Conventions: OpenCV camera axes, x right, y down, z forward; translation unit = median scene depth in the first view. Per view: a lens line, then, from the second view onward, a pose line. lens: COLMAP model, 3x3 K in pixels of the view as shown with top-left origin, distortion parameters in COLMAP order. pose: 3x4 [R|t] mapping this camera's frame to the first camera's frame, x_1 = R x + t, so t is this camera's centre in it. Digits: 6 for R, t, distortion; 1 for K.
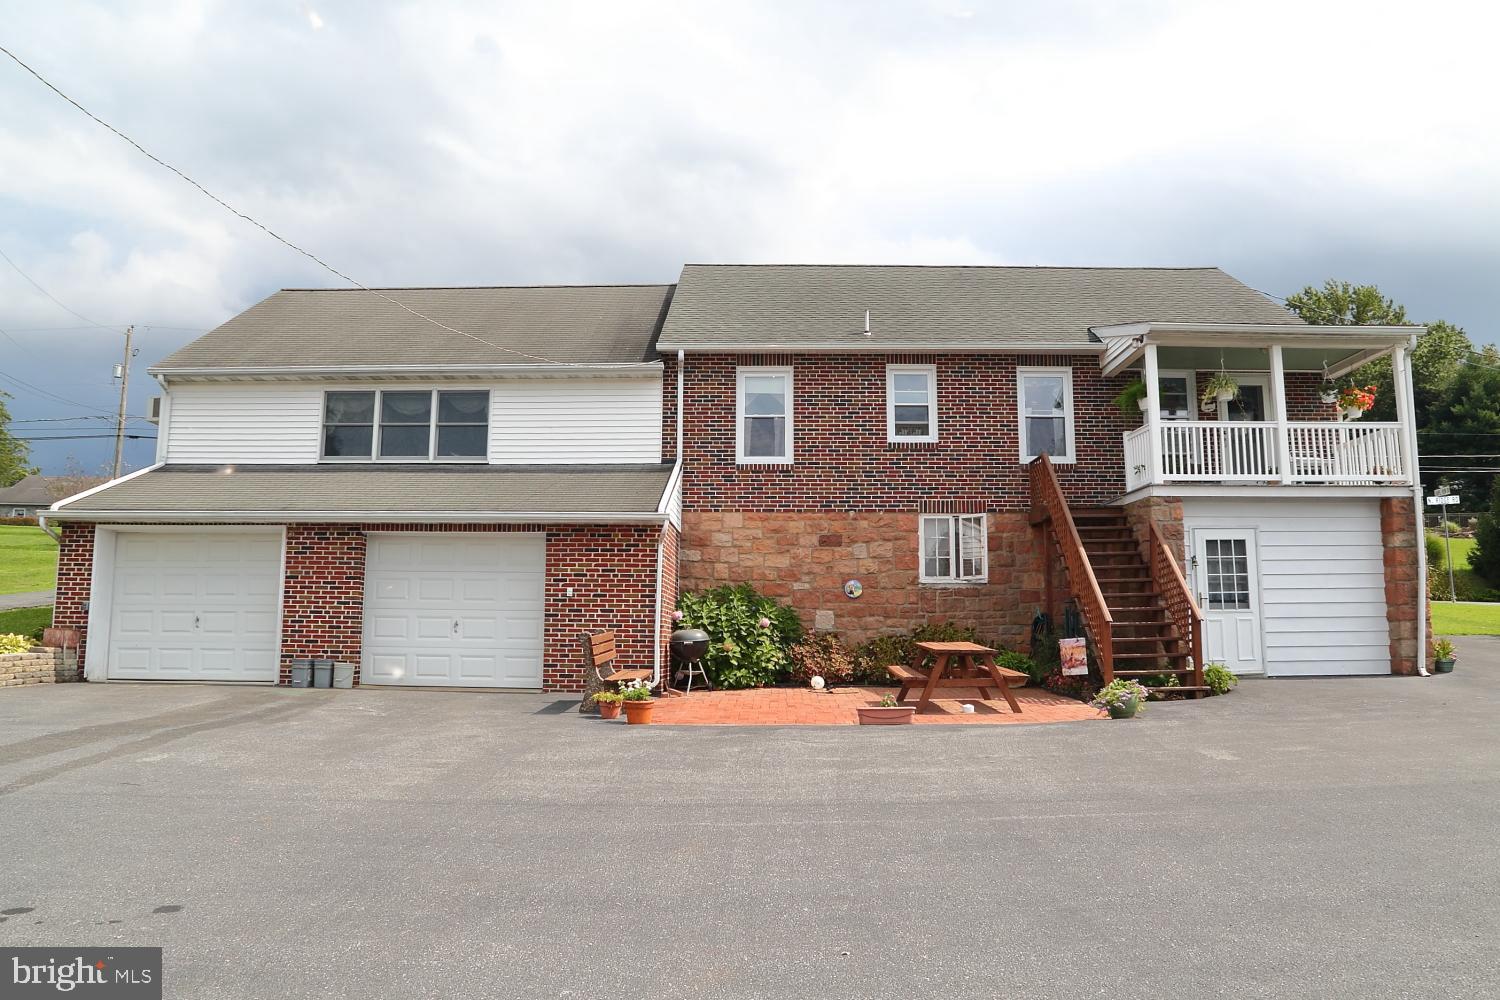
lens RADIAL K [[1062.5, 0, 759.1], [0, 1062.5, 504.9], [0, 0, 1]] dist [-0.129905, 0.089999]
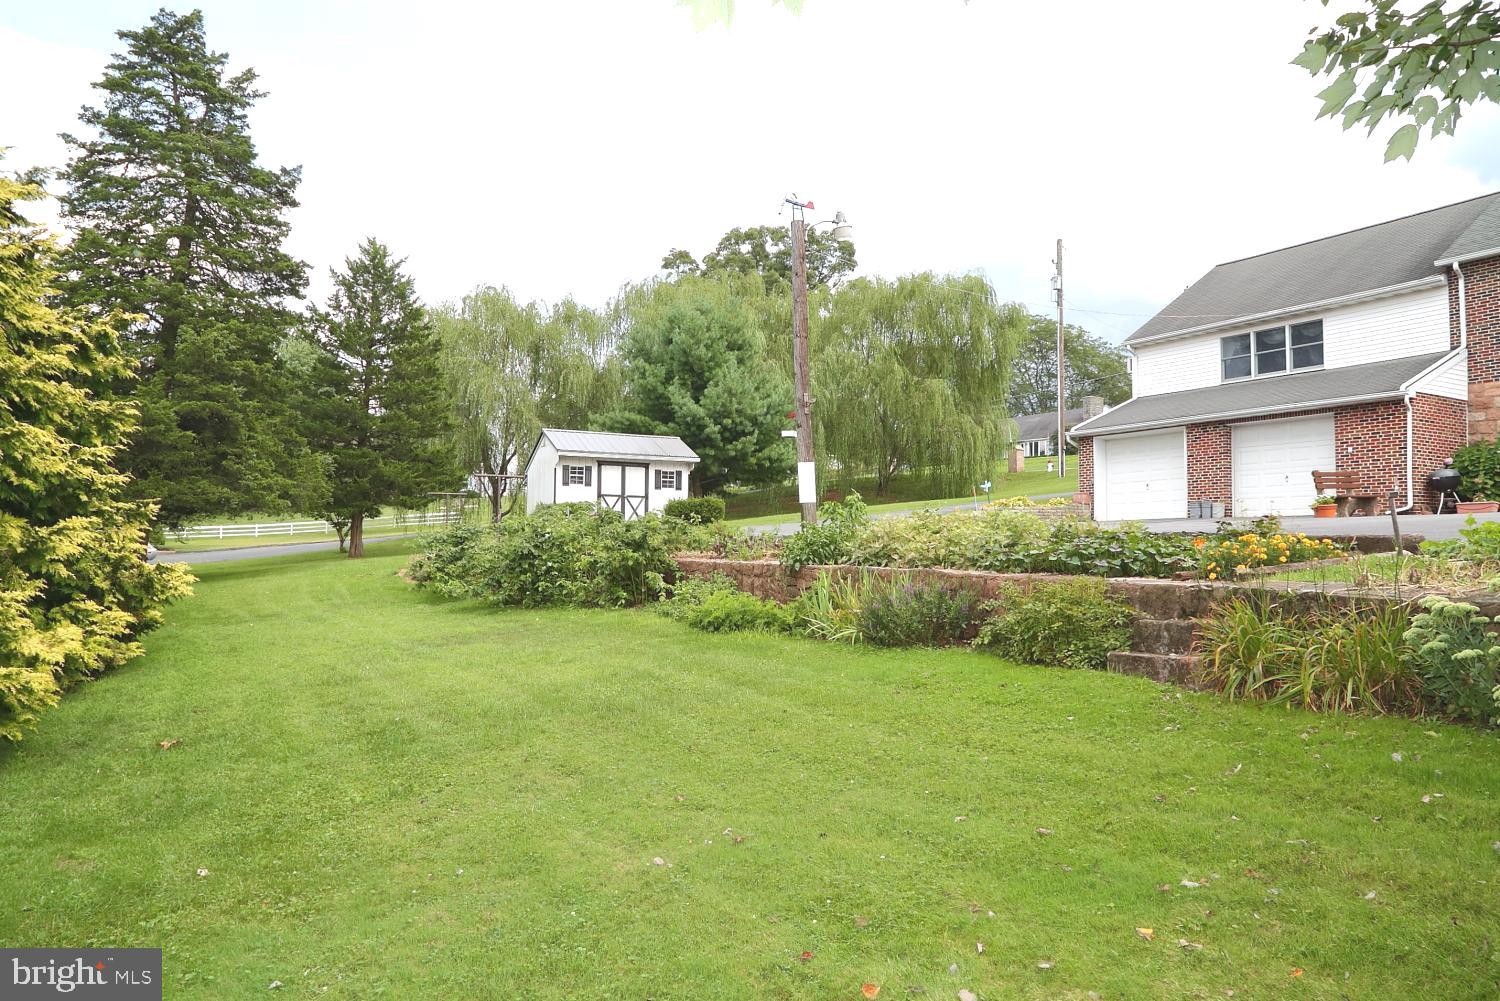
lens RADIAL K [[1025.6, 0, 751.2], [0, 1025.6, 507.7], [0, 0, 1]] dist [-0.125987, 0.077151]
pose [[0.502931, -0.037015, -0.863534, 0.519585], [0.110828, 0.993597, 0.021958, 0.032816], [0.857192, -0.106747, 0.503813, -0.390715]]
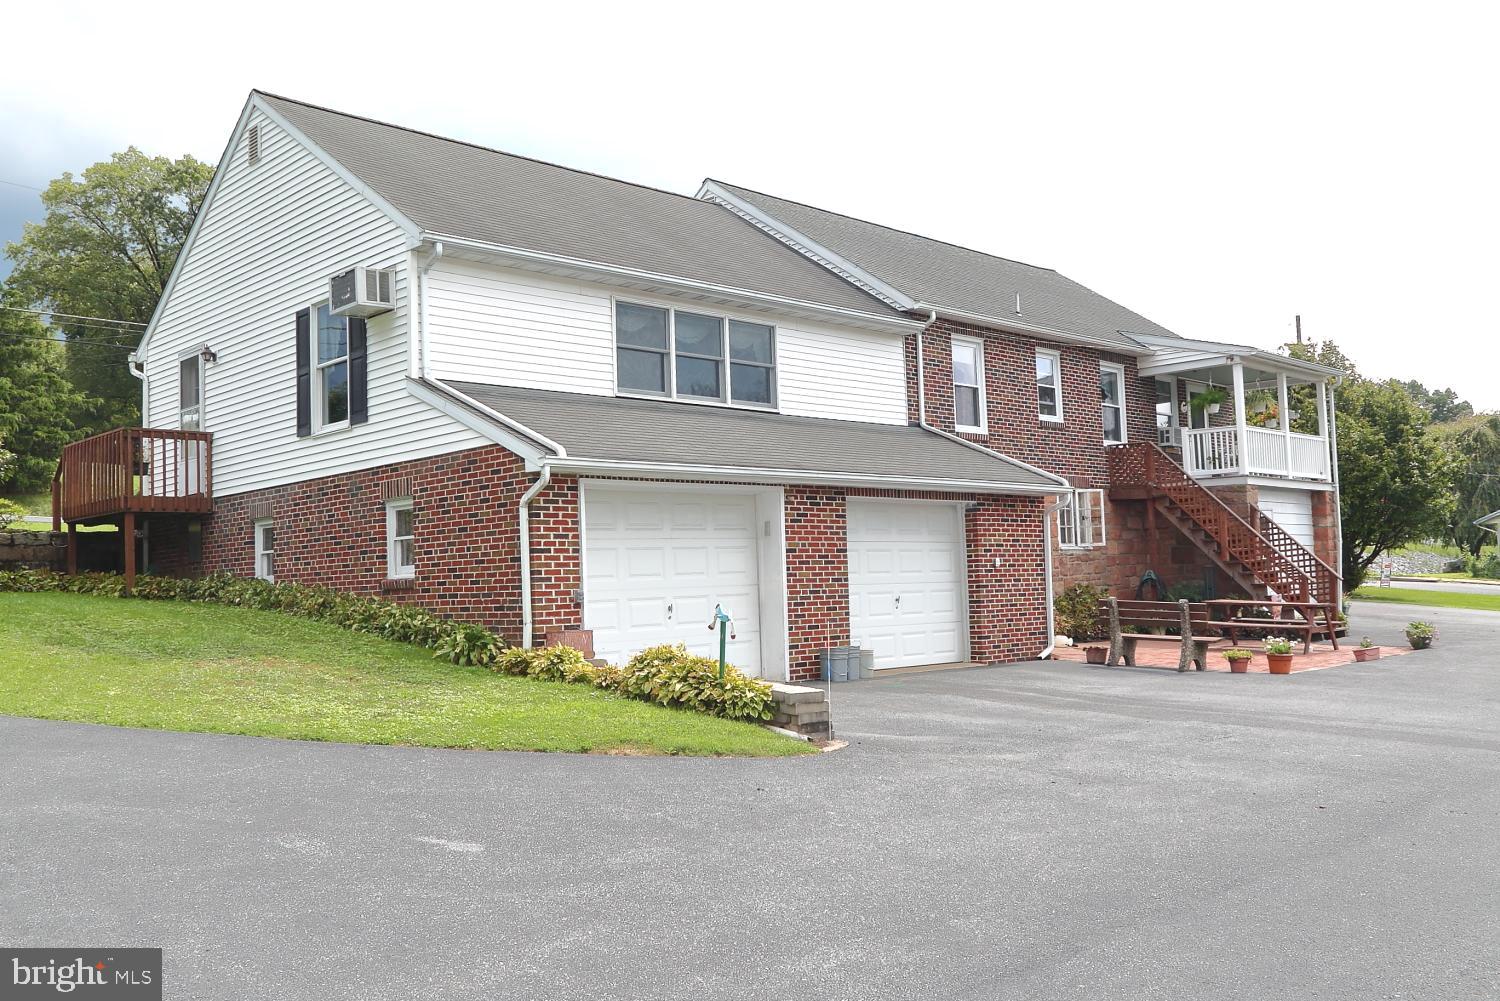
lens RADIAL K [[1326.8, 0, 752.1], [0, 1326.8, 588.4], [0, 0, 1]] dist [-0.100689, 0.001290]
pose [[0.702273, -0.026847, 0.711401, -1.046089], [-0.056543, 0.994028, 0.093330, 0.002900], [-0.709658, -0.105767, 0.696562, 0.250377]]
